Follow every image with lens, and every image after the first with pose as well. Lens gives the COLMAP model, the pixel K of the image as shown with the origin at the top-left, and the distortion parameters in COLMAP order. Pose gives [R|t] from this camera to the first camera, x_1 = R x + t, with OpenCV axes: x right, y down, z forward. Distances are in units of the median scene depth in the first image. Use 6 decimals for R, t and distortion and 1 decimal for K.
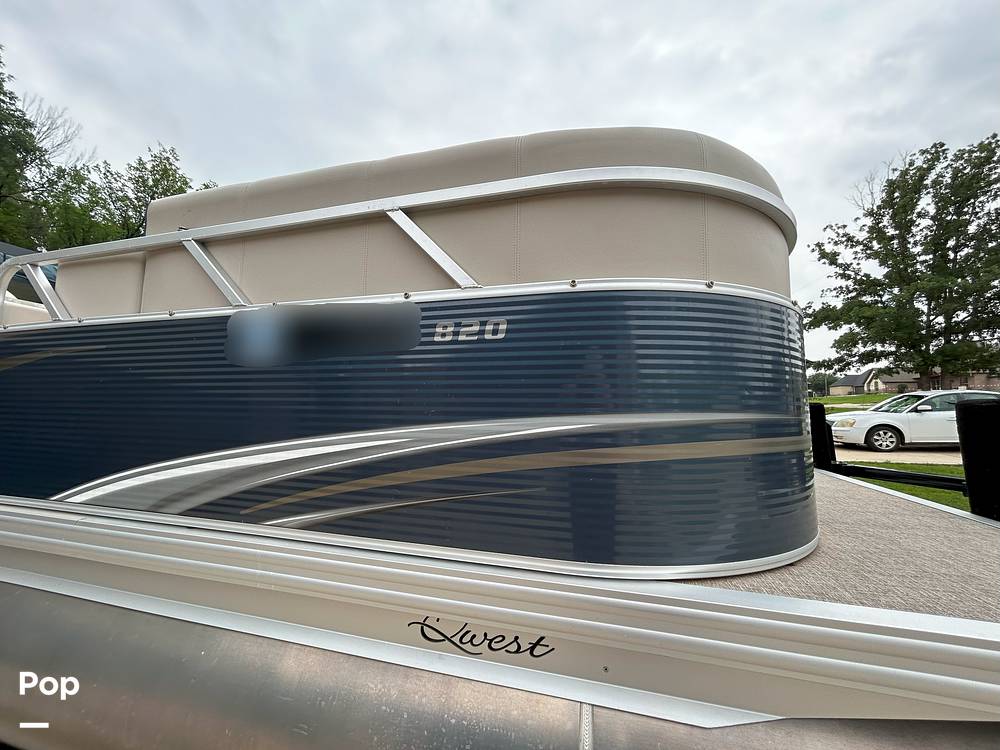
lens RADIAL K [[403.4, 0, 495.7], [0, 403.4, 373.6], [0, 0, 1]] dist [-0.000605, 0.000601]
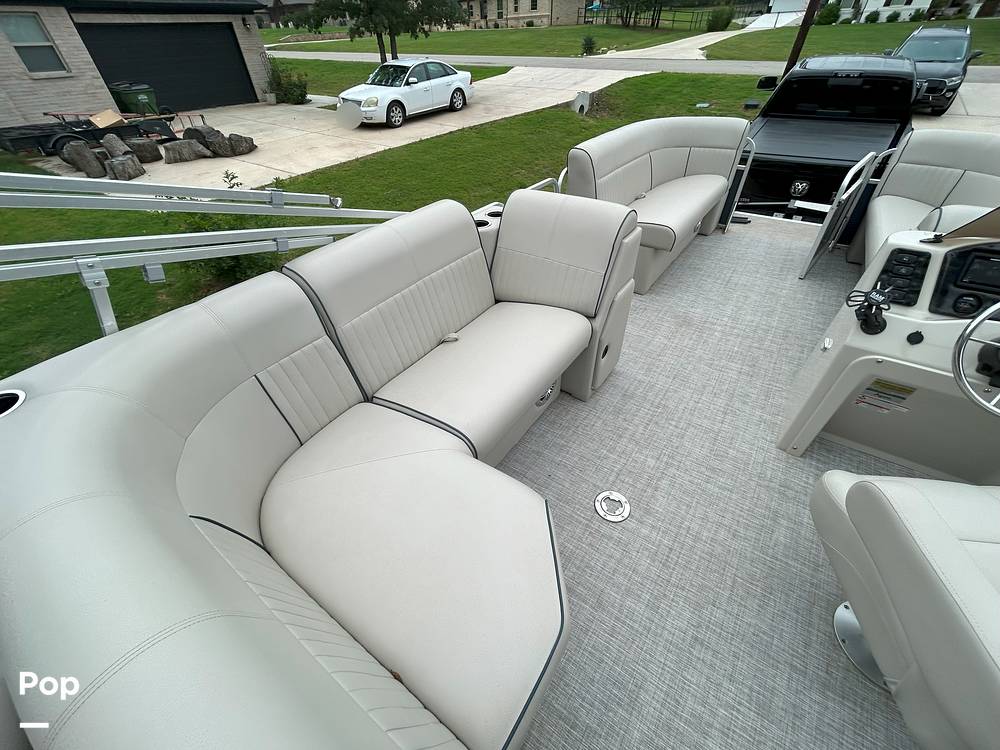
lens RADIAL K [[403.4, 0, 498.4], [0, 403.4, 375.0], [0, 0, 1]] dist [-0.000605, 0.000601]
pose [[0.319441, -0.622990, 0.714031, -0.200454], [-0.049455, 0.741523, 0.669102, -0.059263], [-0.946315, -0.249051, 0.206064, 0.204151]]
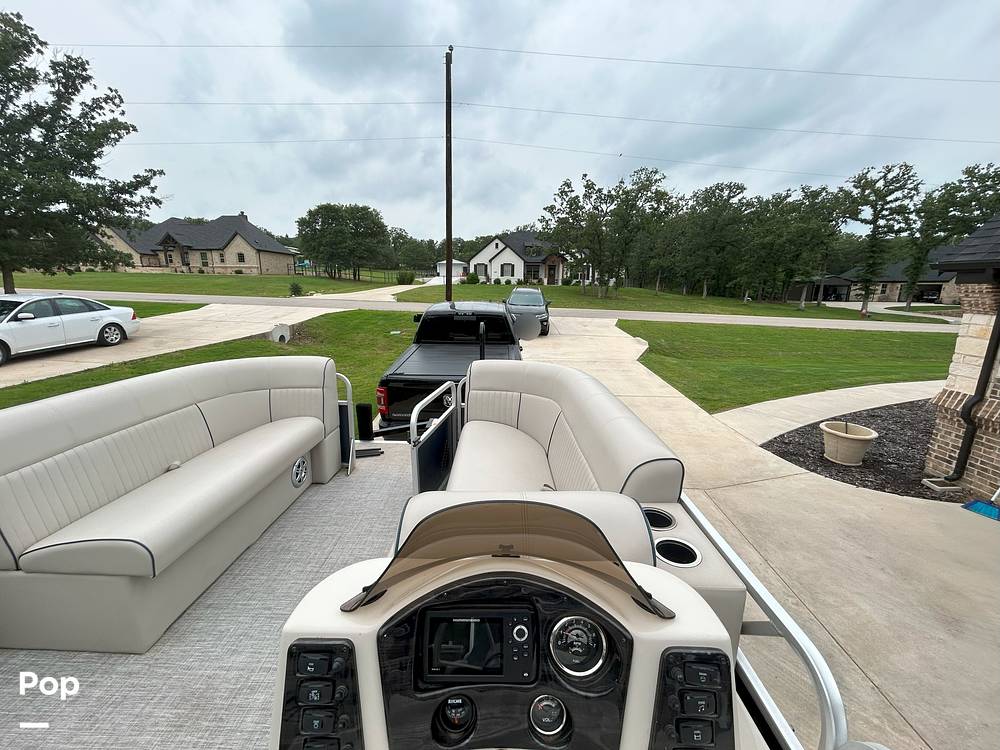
lens RADIAL K [[403.4, 0, 497.2], [0, 403.4, 375.0], [0, 0, 1]] dist [-0.000605, 0.000601]
pose [[-0.266914, -0.223891, 0.937353, -0.124369], [-0.099126, 0.973859, 0.204384, -0.061995], [-0.958609, -0.038363, -0.282130, 0.134696]]
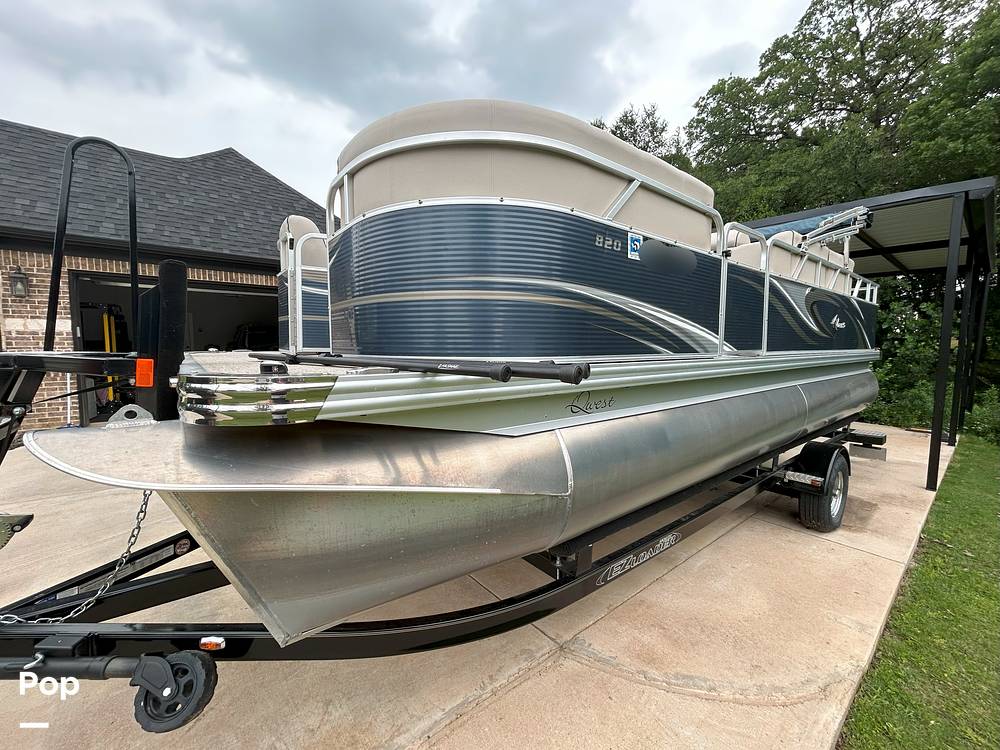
lens RADIAL K [[403.4, 0, 496.8], [0, 403.4, 376.4], [0, 0, 1]] dist [-0.000605, 0.000601]
pose [[-0.582288, 0.055085, -0.811115, 0.141769], [0.056253, 0.998041, 0.027396, 0.034438], [0.811034, -0.029675, -0.584245, 0.253509]]
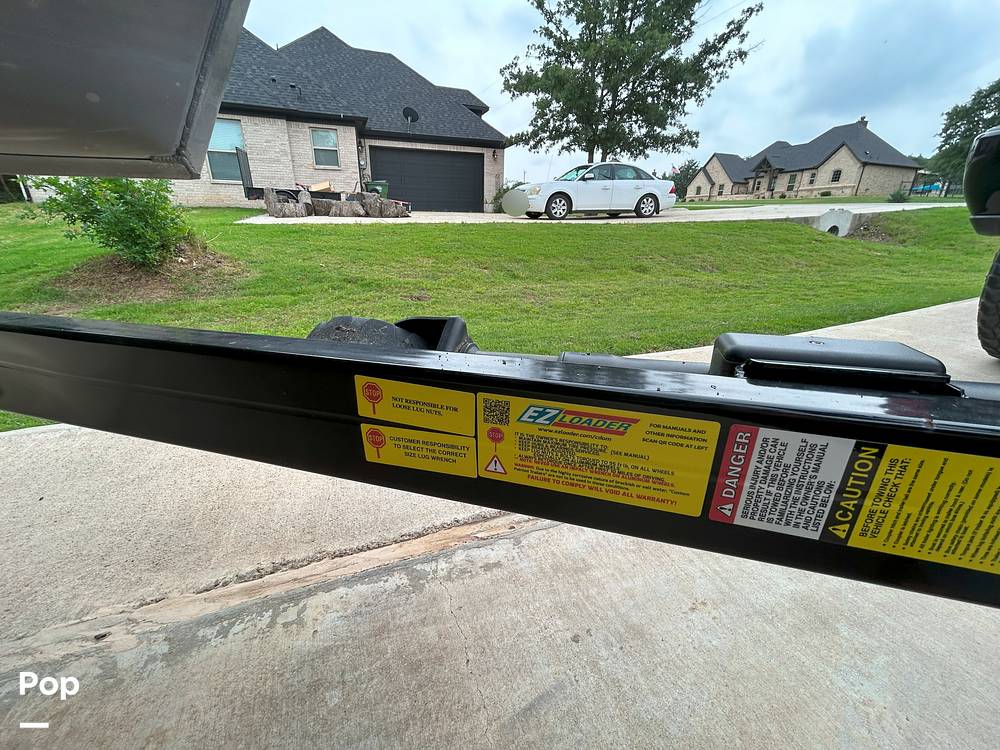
lens RADIAL K [[403.4, 0, 497.1], [0, 403.4, 374.3], [0, 0, 1]] dist [-0.000605, 0.000601]
pose [[0.809538, -0.206277, 0.549634, 0.105873], [-0.058991, 0.902916, 0.425749, 0.086055], [-0.584096, -0.377084, 0.718777, 0.112319]]
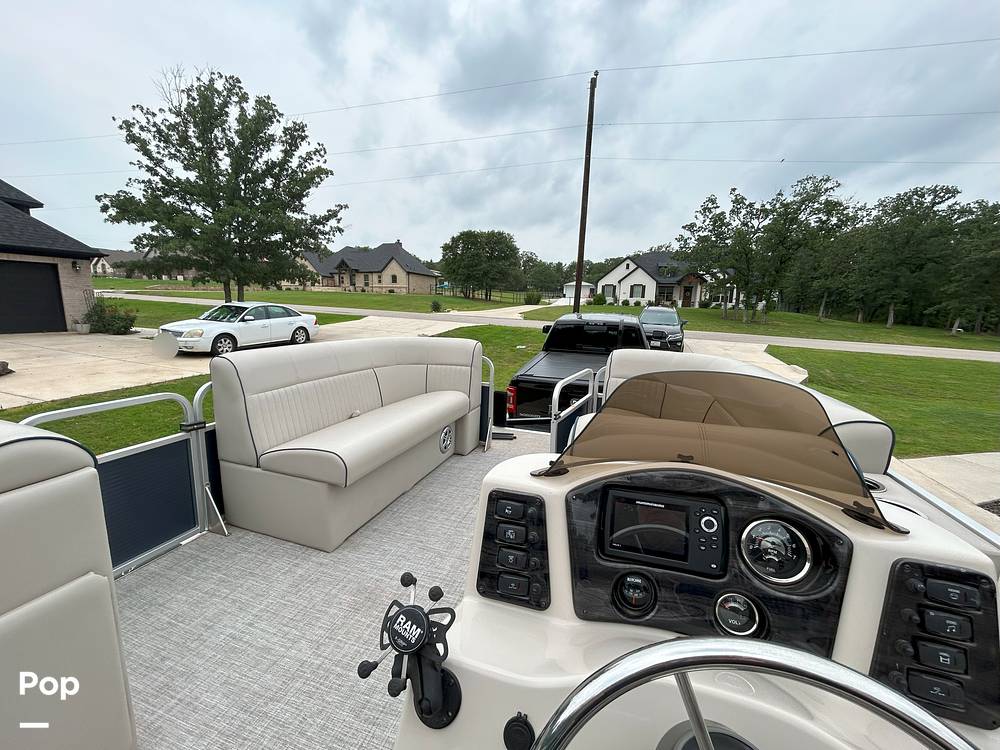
lens RADIAL K [[403.4, 0, 497.7], [0, 403.4, 374.7], [0, 0, 1]] dist [-0.000605, 0.000601]
pose [[0.030124, -0.181877, 0.982860, -0.130569], [-0.115812, 0.976048, 0.184166, -0.045716], [-0.992814, -0.119374, 0.008339, 0.143220]]
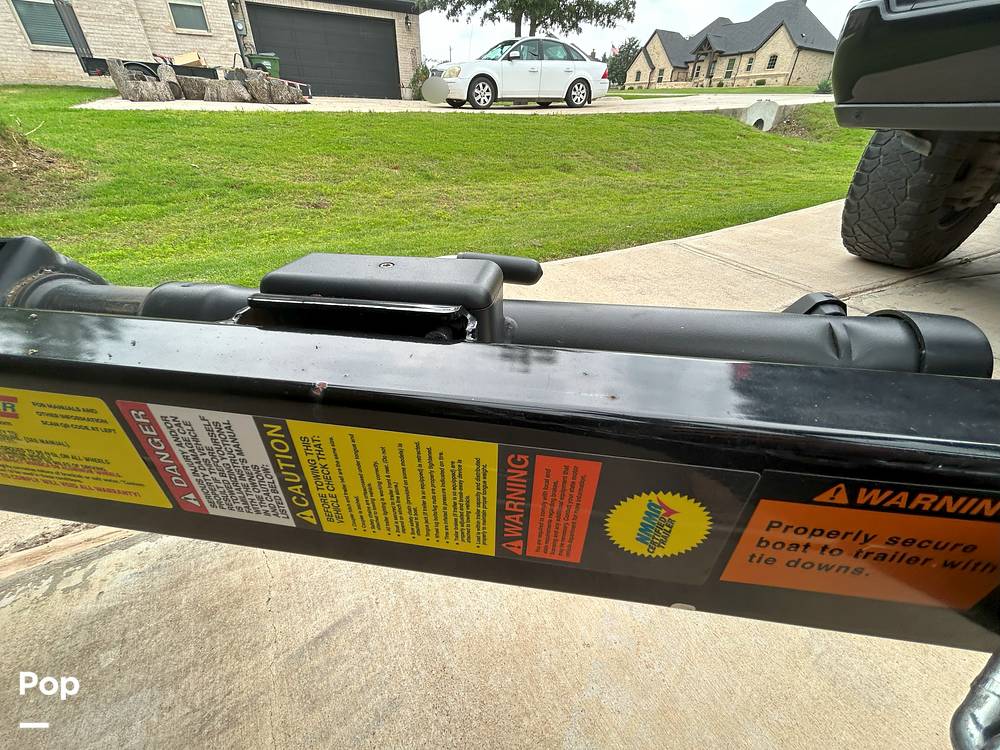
lens RADIAL K [[403.4, 0, 496.6], [0, 403.4, 374.8], [0, 0, 1]] dist [-0.000605, 0.000601]
pose [[0.713130, -0.376024, 0.591652, 0.122844], [-0.078971, 0.795511, 0.600771, 0.086045], [-0.696570, -0.475151, 0.537608, 0.104724]]
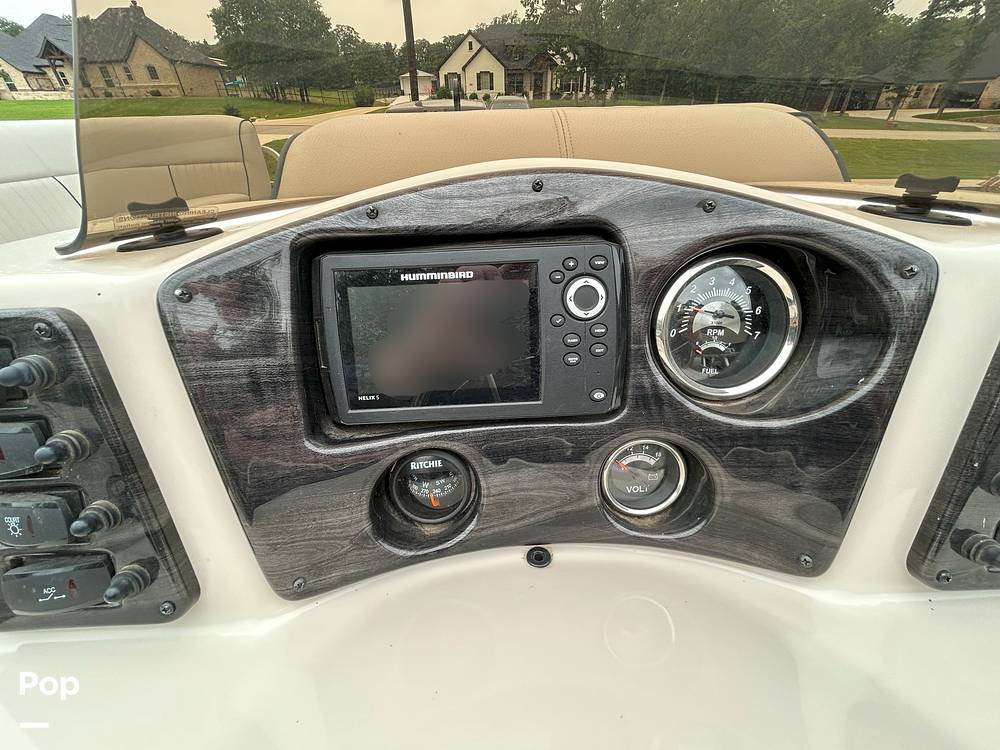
lens RADIAL K [[403.4, 0, 497.5], [0, 403.4, 374.6], [0, 0, 1]] dist [-0.000605, 0.000601]
pose [[-0.313393, -0.530423, 0.787678, -0.102052], [-0.068811, 0.839967, 0.538257, -0.029727], [-0.947127, 0.114485, -0.299739, 0.126875]]
